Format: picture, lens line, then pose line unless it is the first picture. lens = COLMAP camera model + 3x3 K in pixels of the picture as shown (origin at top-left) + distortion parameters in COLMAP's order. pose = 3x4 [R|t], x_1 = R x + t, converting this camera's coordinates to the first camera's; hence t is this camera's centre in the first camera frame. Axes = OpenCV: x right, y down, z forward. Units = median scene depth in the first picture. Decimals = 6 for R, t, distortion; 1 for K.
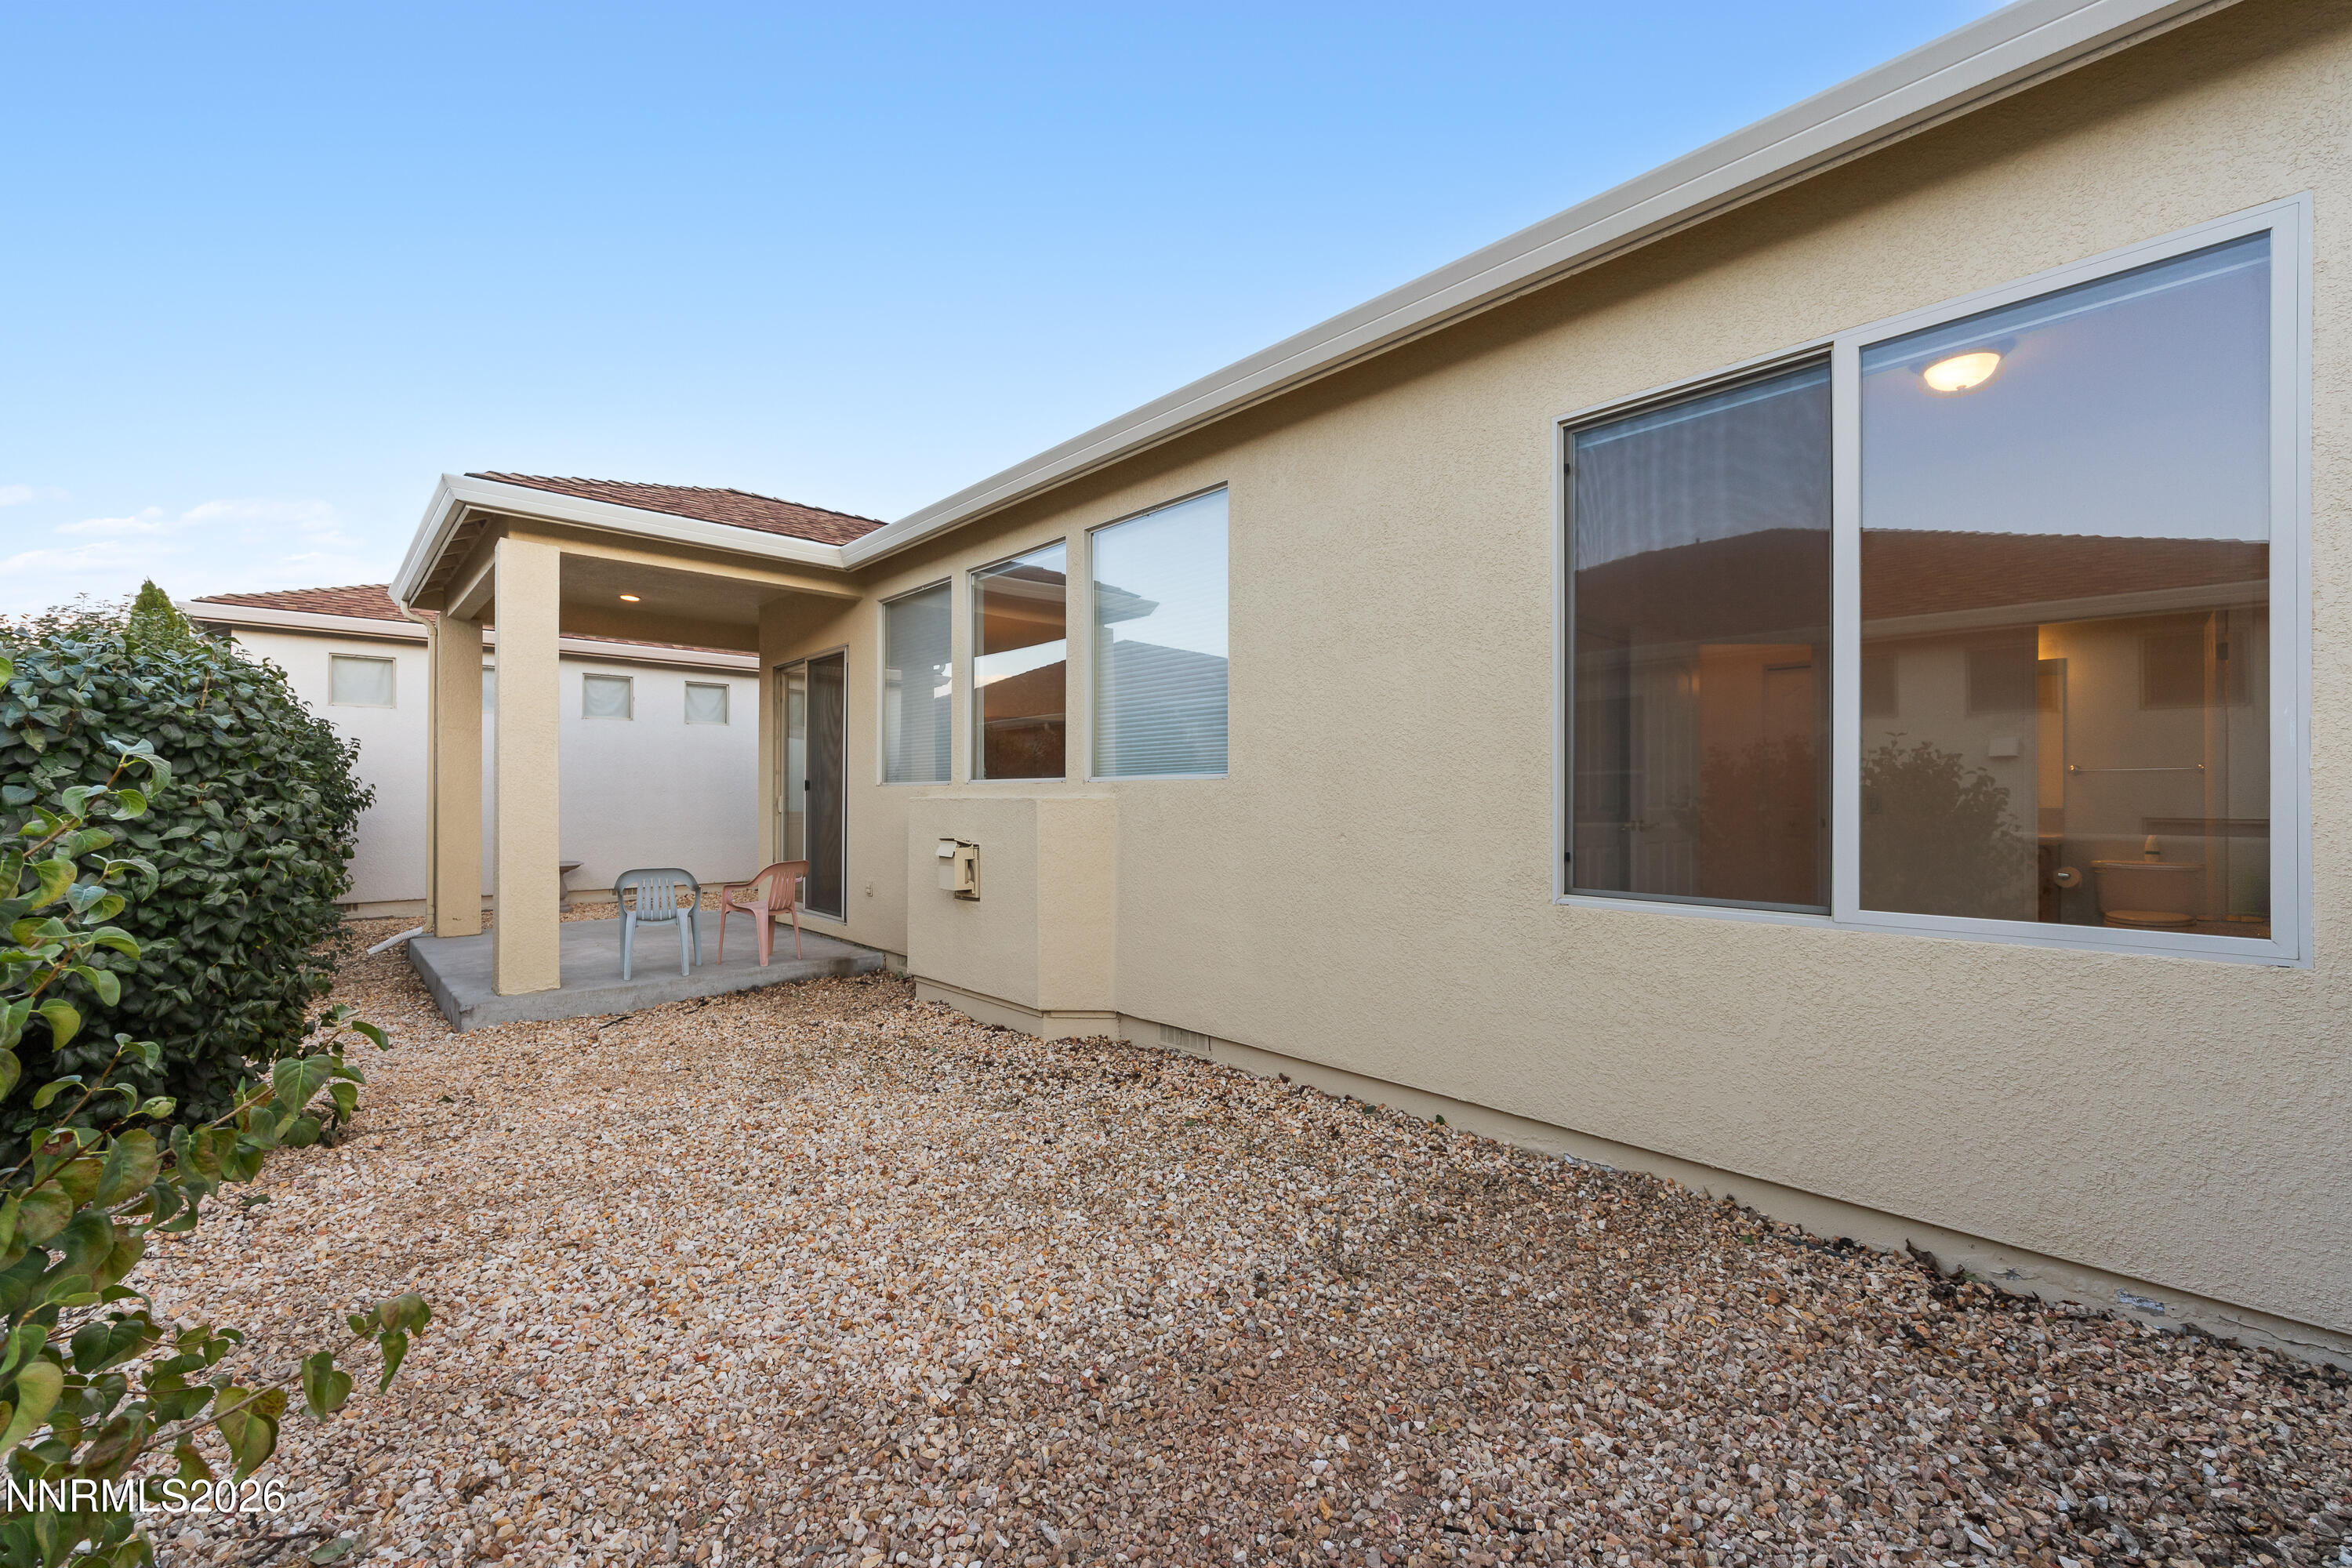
lens RADIAL K [[955.2, 0, 1178.4], [0, 955.2, 796.6], [0, 0, 1]] dist [0.002007, 0.000825]
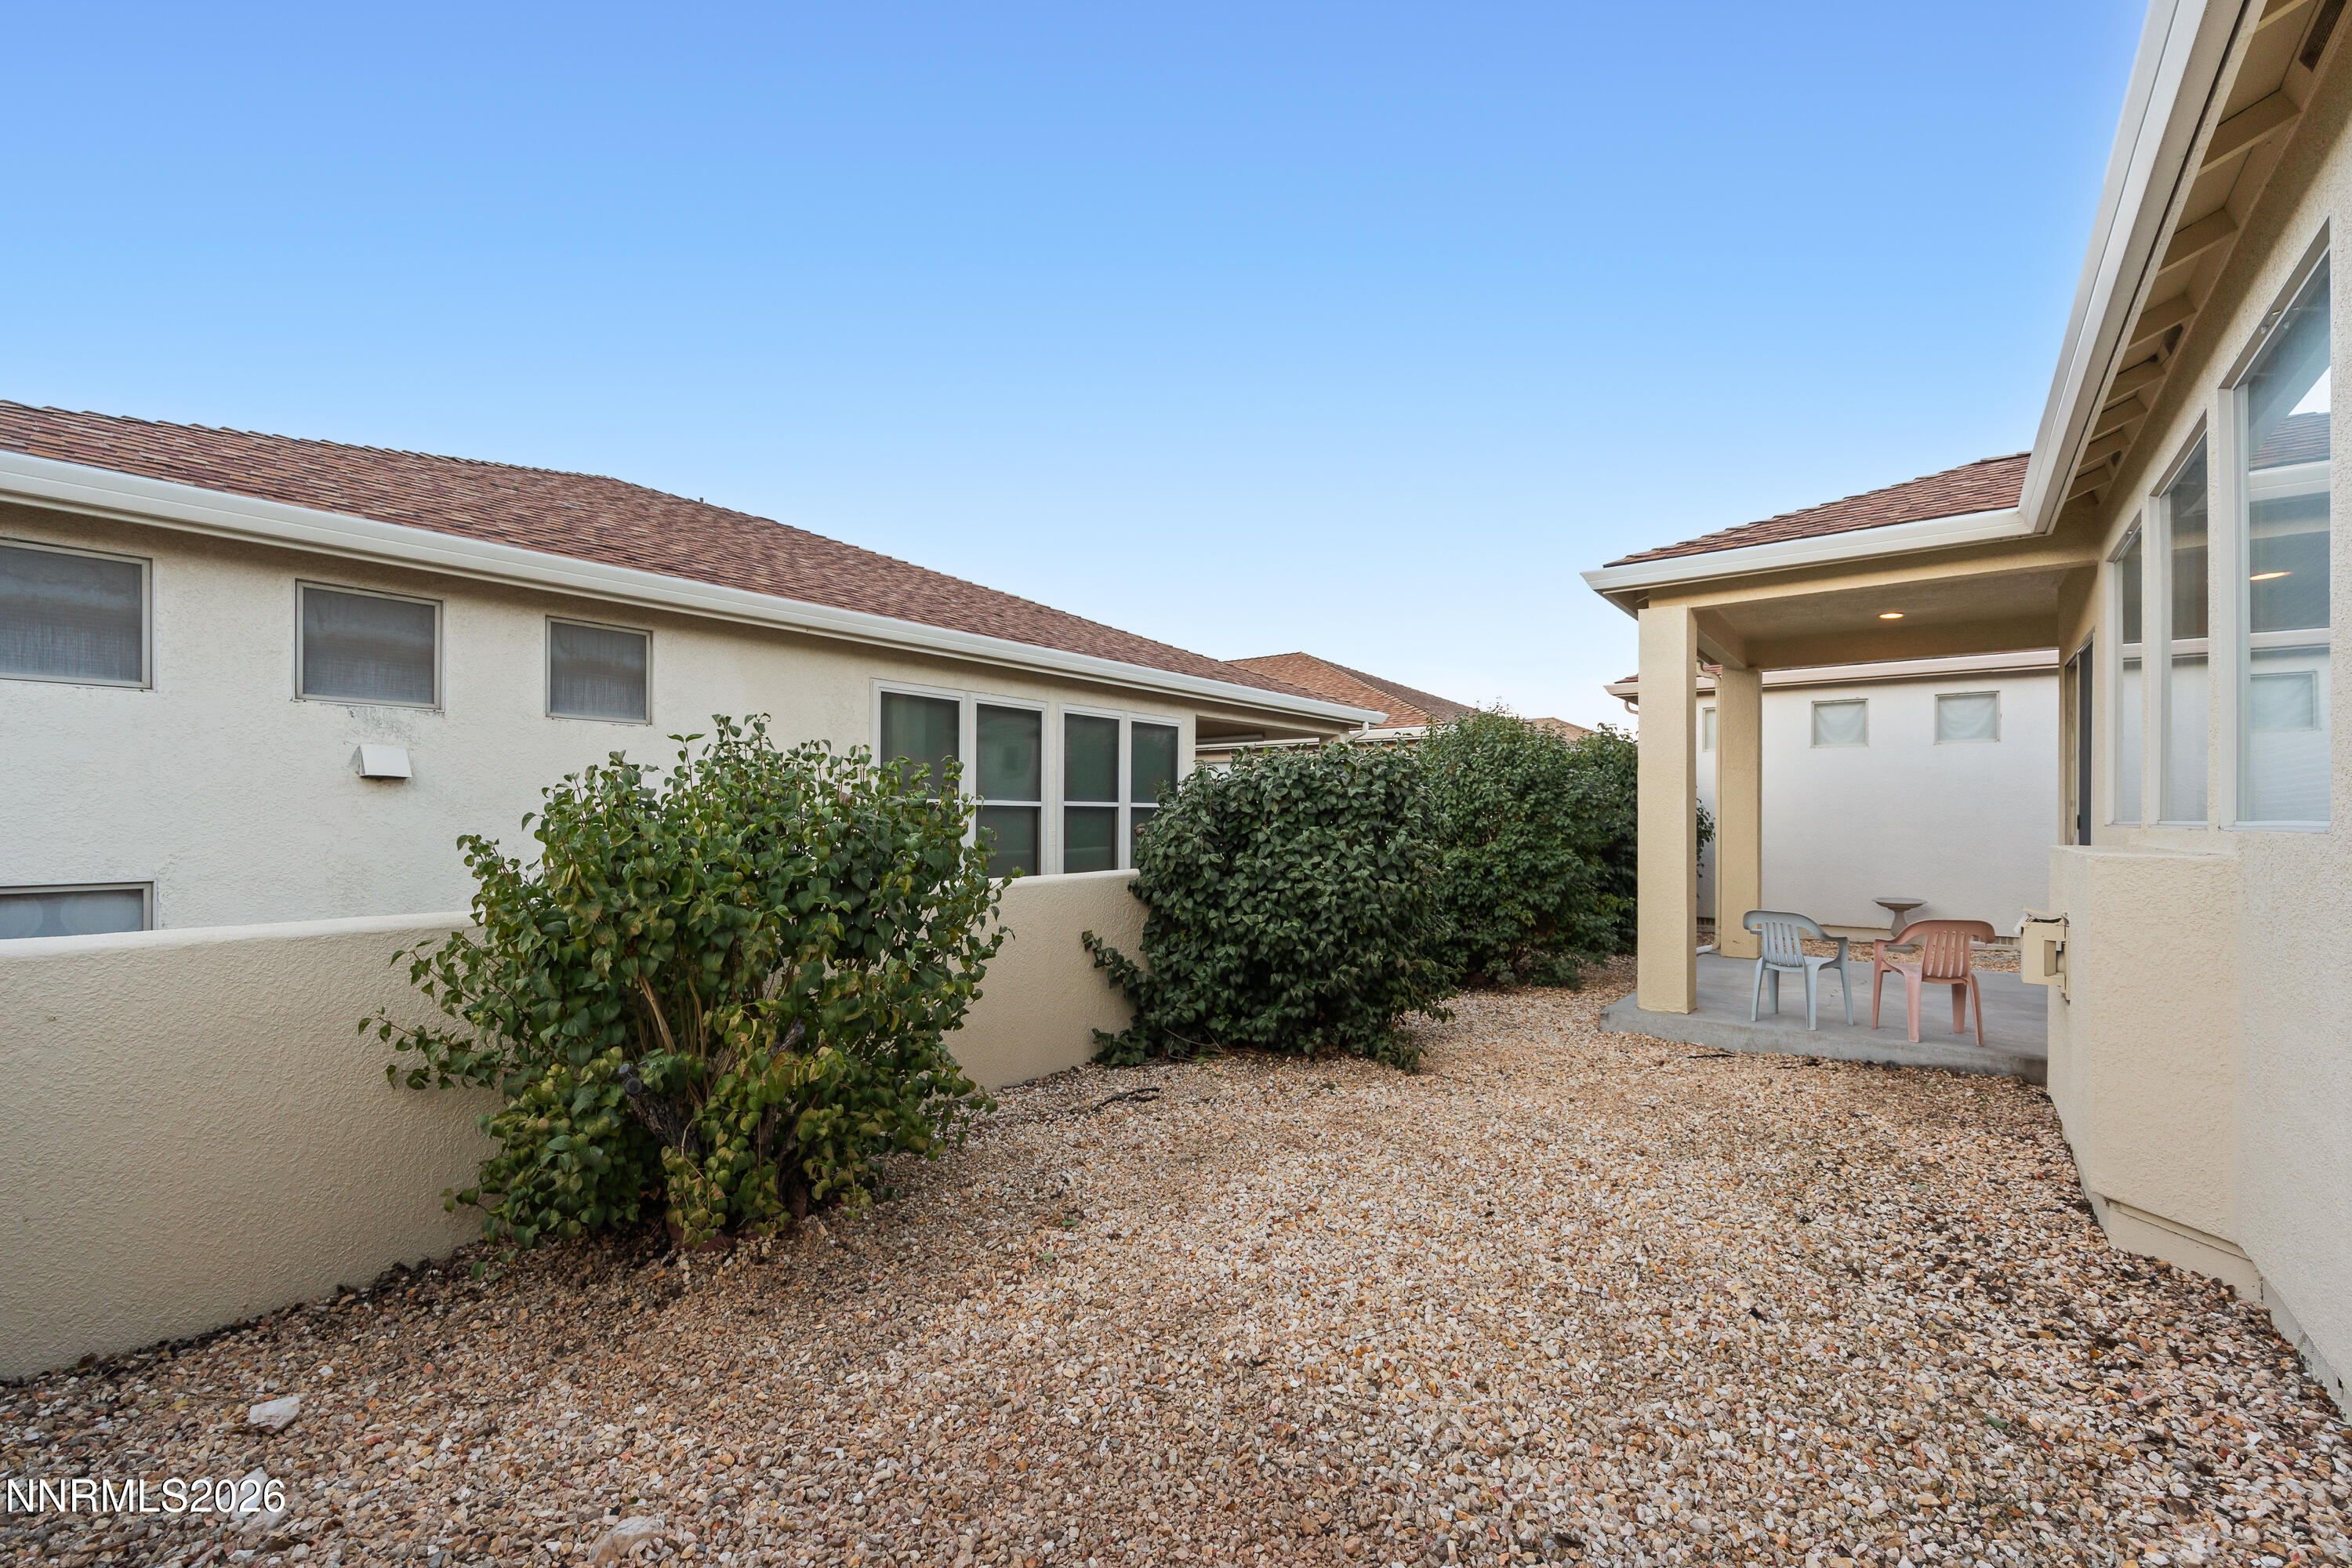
lens RADIAL K [[955.2, 0, 1167.0], [0, 955.2, 780.2], [0, 0, 1]] dist [0.002007, 0.000825]
pose [[0.113229, -0.054318, -0.992083, 0.481023], [0.007549, 0.998523, -0.053809, -0.011495], [0.993540, -0.001397, 0.113472, 0.396093]]
